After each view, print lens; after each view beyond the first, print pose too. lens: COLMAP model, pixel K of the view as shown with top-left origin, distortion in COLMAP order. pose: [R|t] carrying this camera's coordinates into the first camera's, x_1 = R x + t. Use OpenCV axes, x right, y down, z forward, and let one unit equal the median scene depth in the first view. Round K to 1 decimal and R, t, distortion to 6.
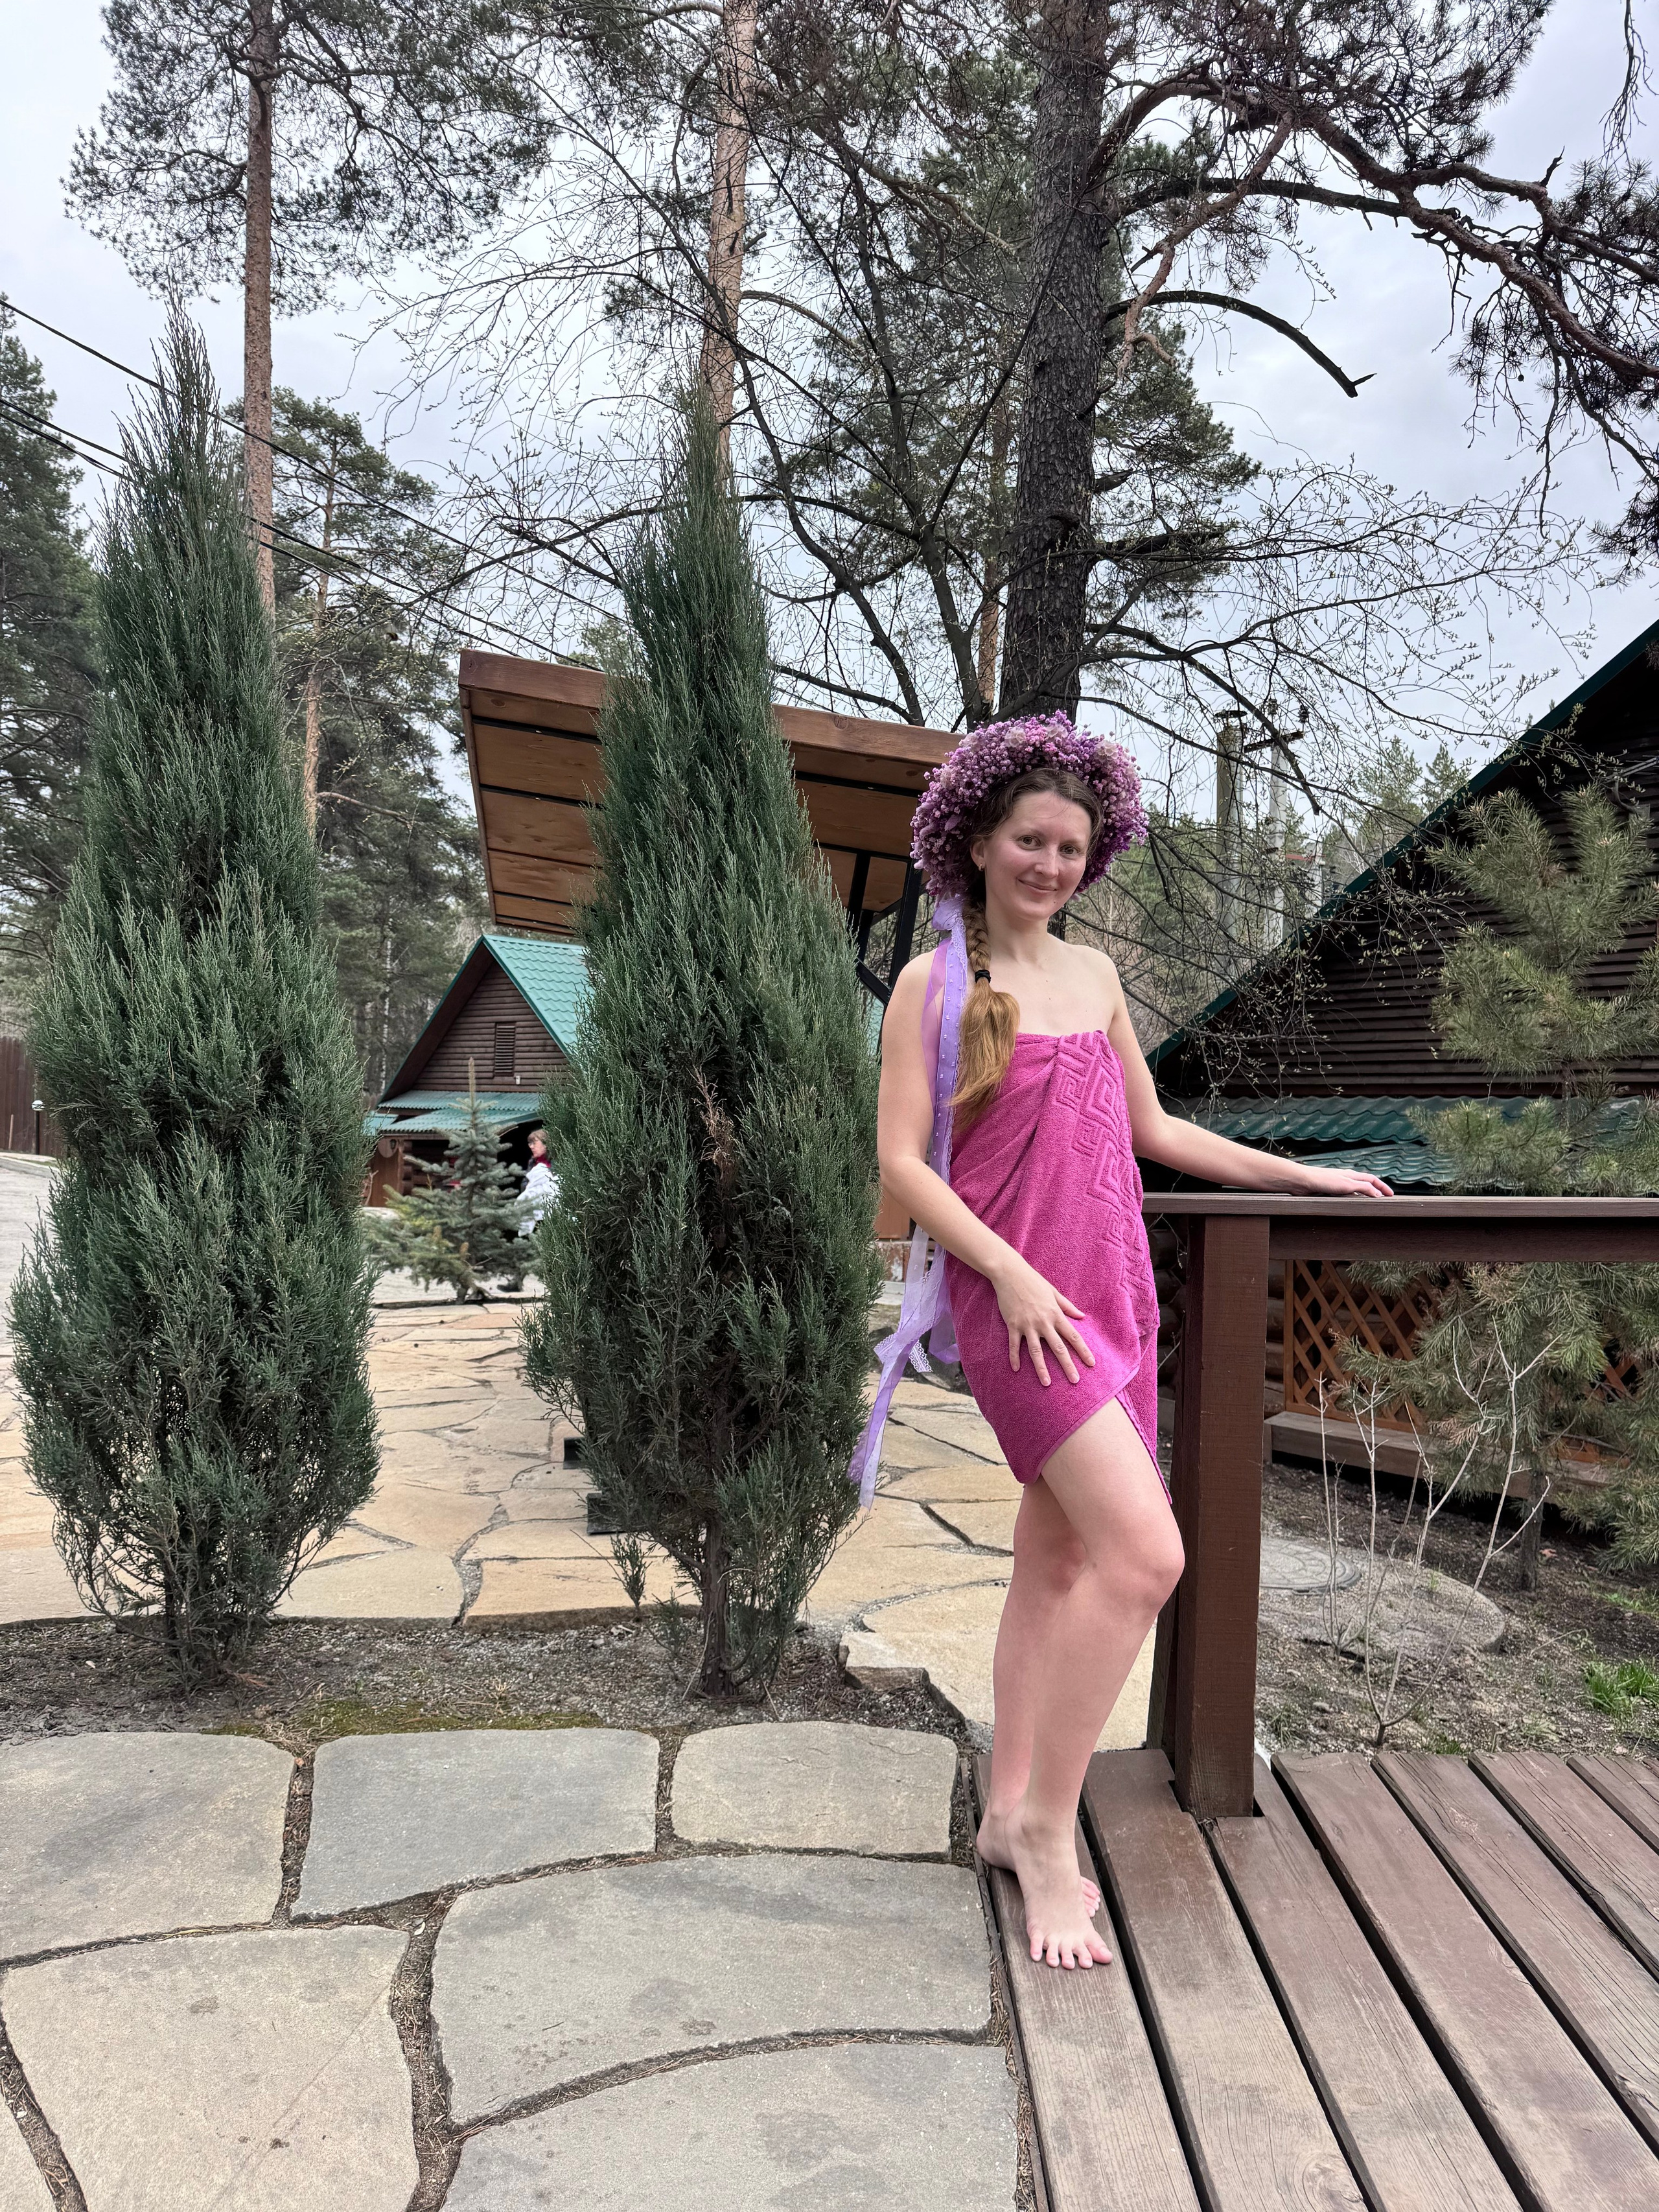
lens RADIAL K [[1533.9, 0, 832.0], [0, 1533.9, 1098.2], [0, 0, 1]] dist [0.014551, -0.021624]
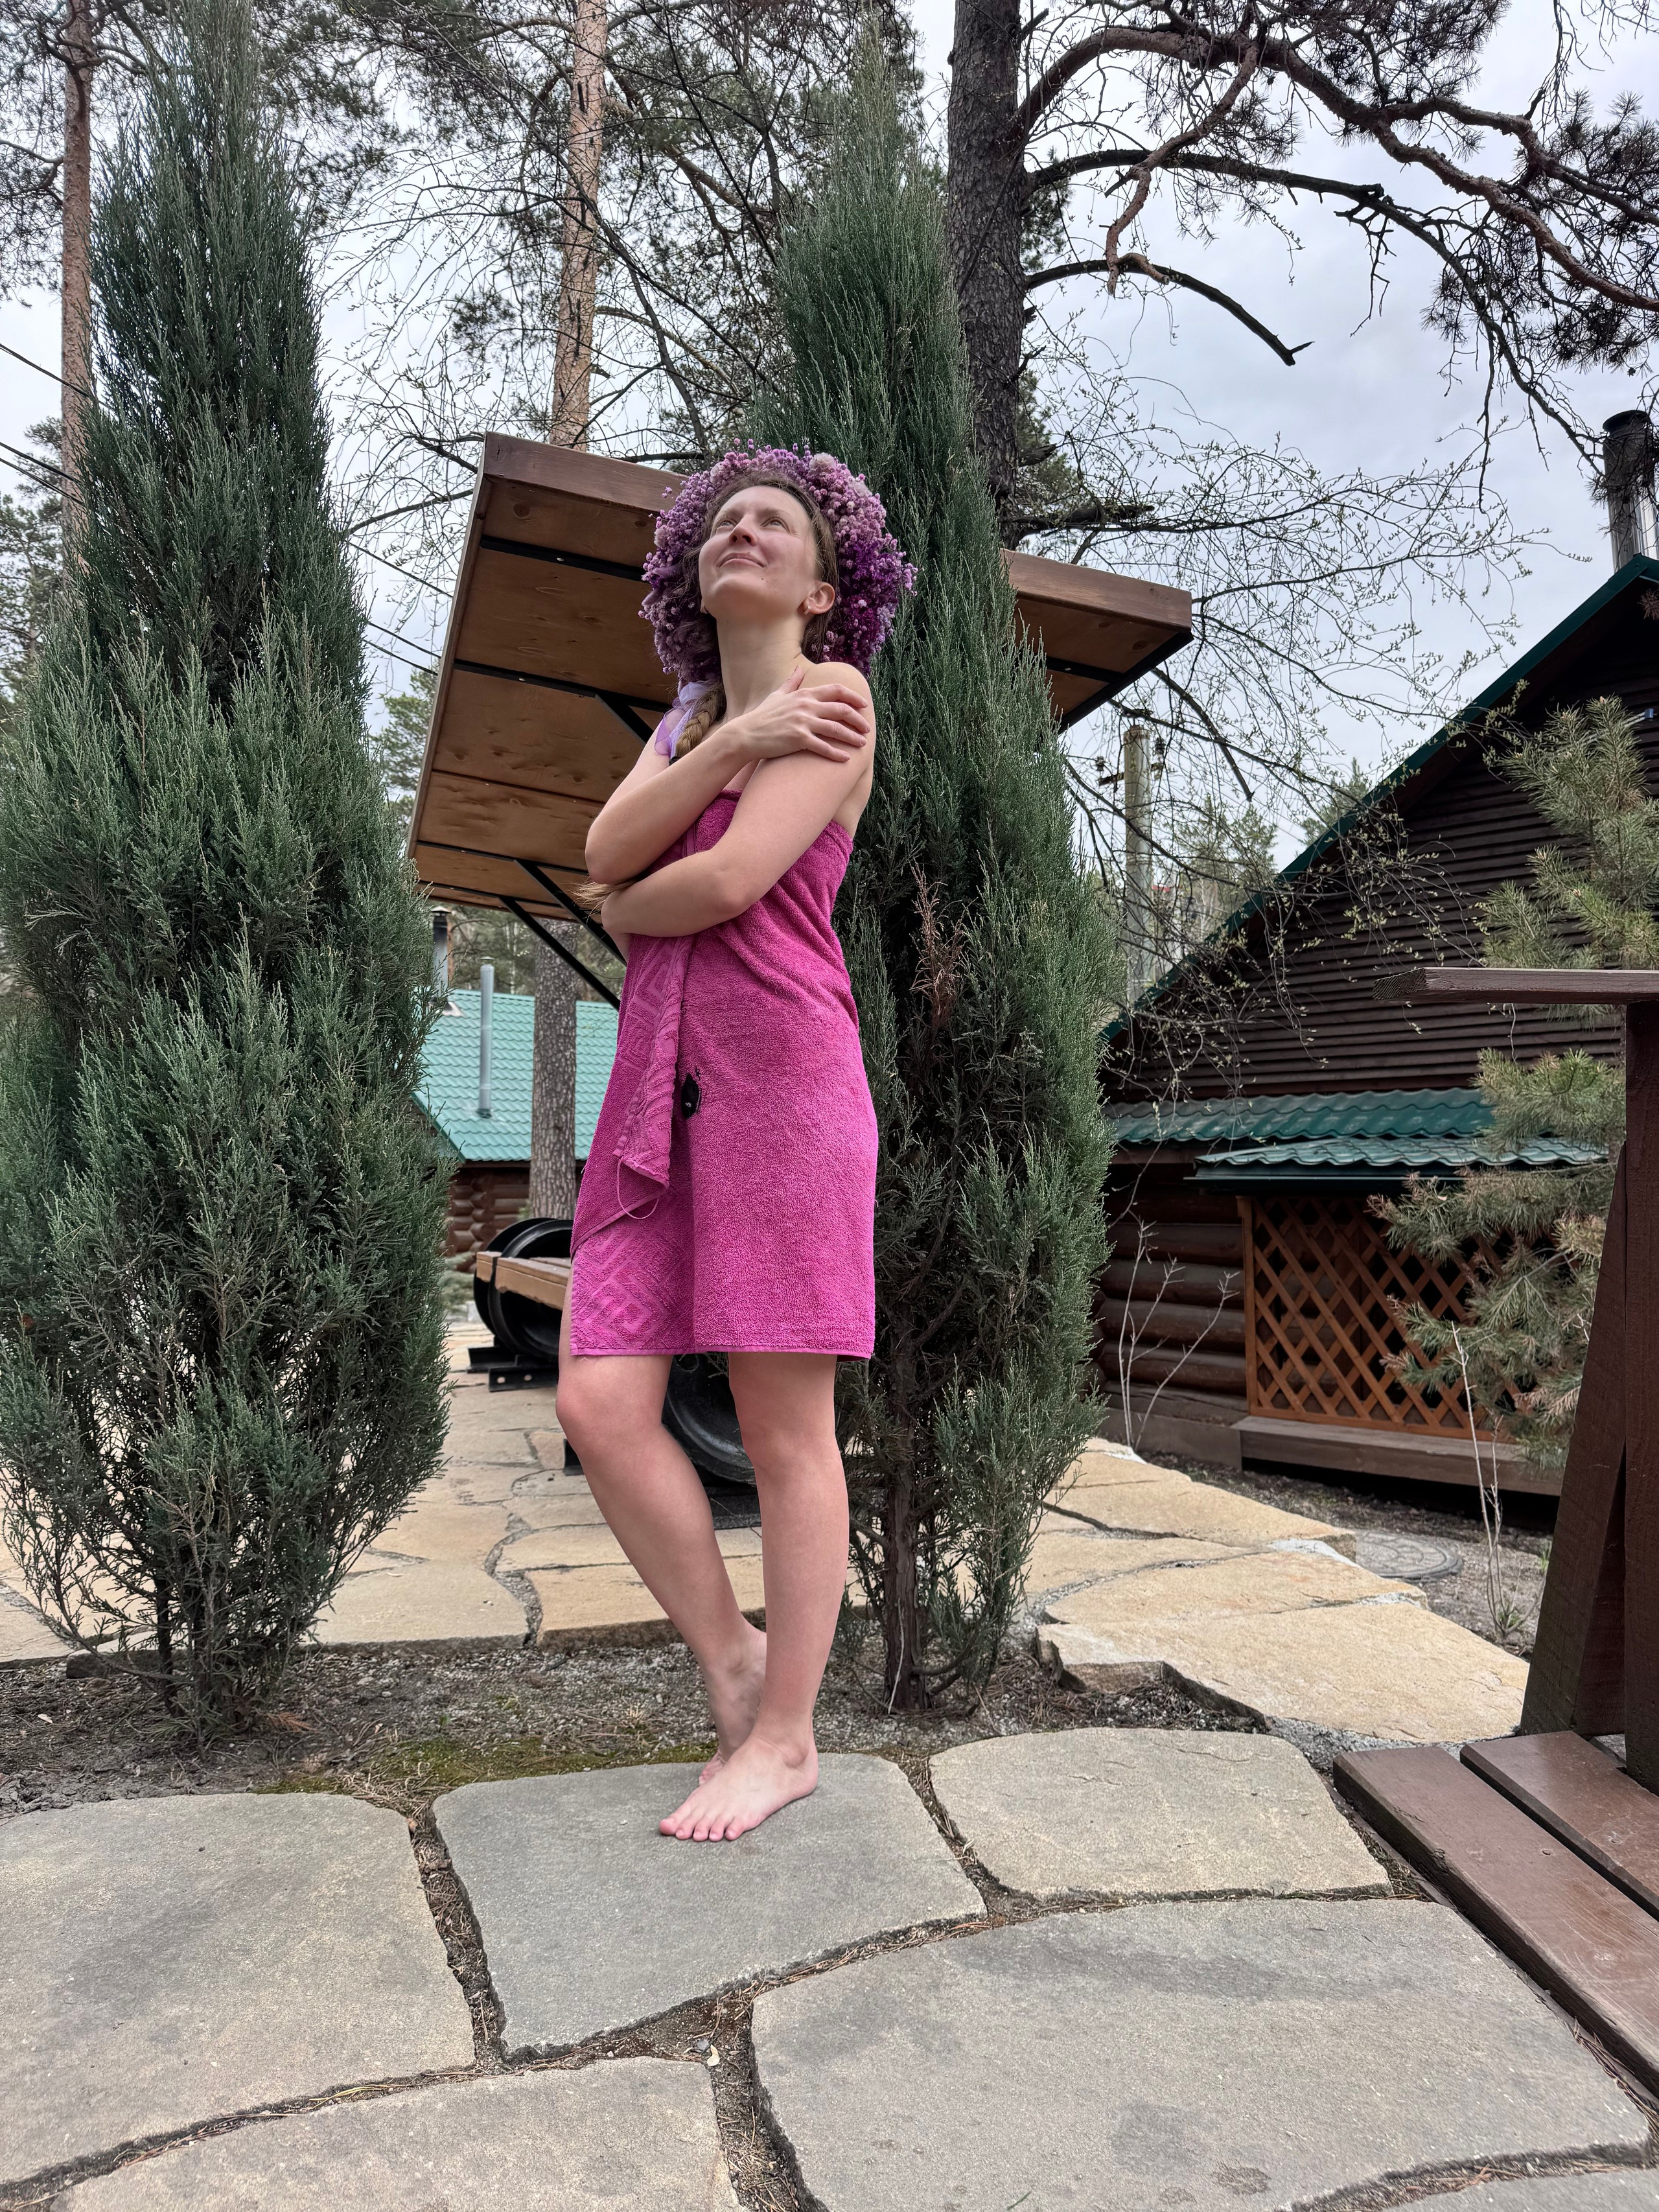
lens RADIAL K [[1533.9, 0, 832.2], [0, 1533.9, 1101.5], [0, 0, 1]] dist [0.014551, -0.021624]
pose [[0.993700, -0.014339, 0.111153, -0.084843], [0.018087, 0.999299, -0.032776, 0.047817], [-0.110606, 0.034580, 0.993263, 0.100484]]
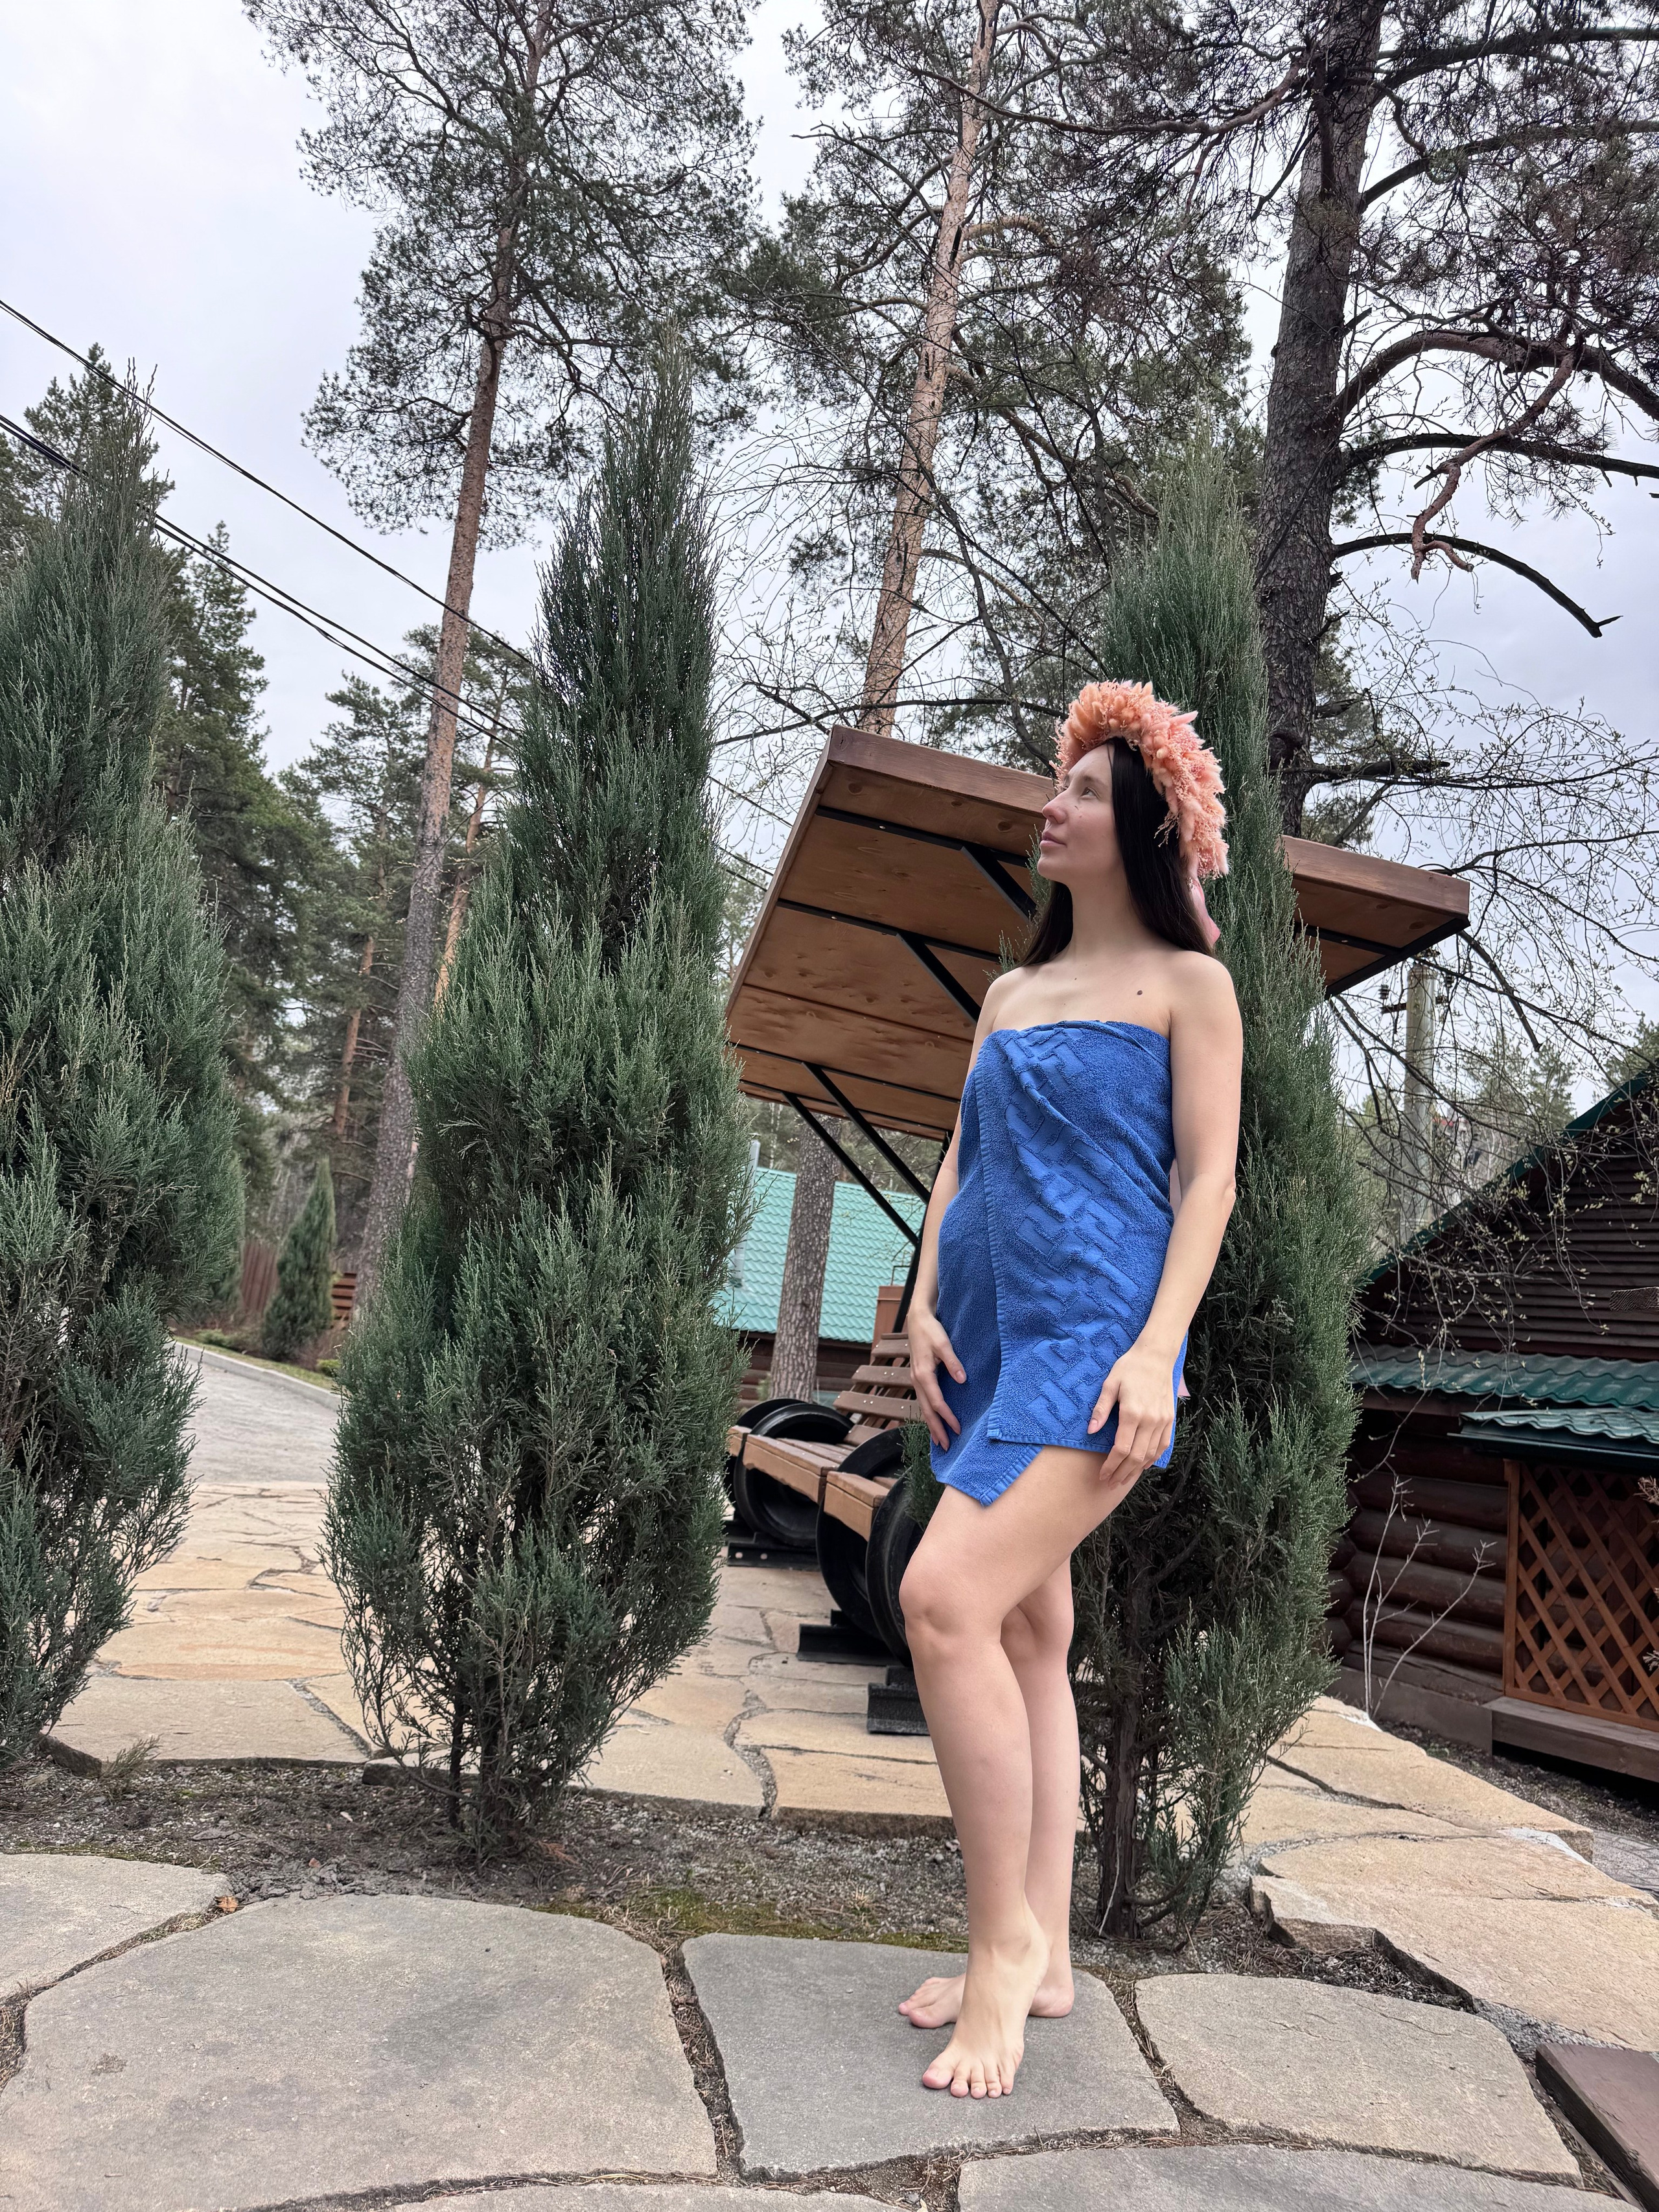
lens RADIAL K [[1533.9, 0, 848.3], [0, 1533.9, 1101.3], [0, 0, 1]] dist [0.014551, -0.021624]
pose [[0.995610, 0.079854, -0.048819, -0.092250], [-0.086418, 0.984621, -0.151837, 0.041124], [0.035943, 0.155389, 0.987199, 0.059397]]
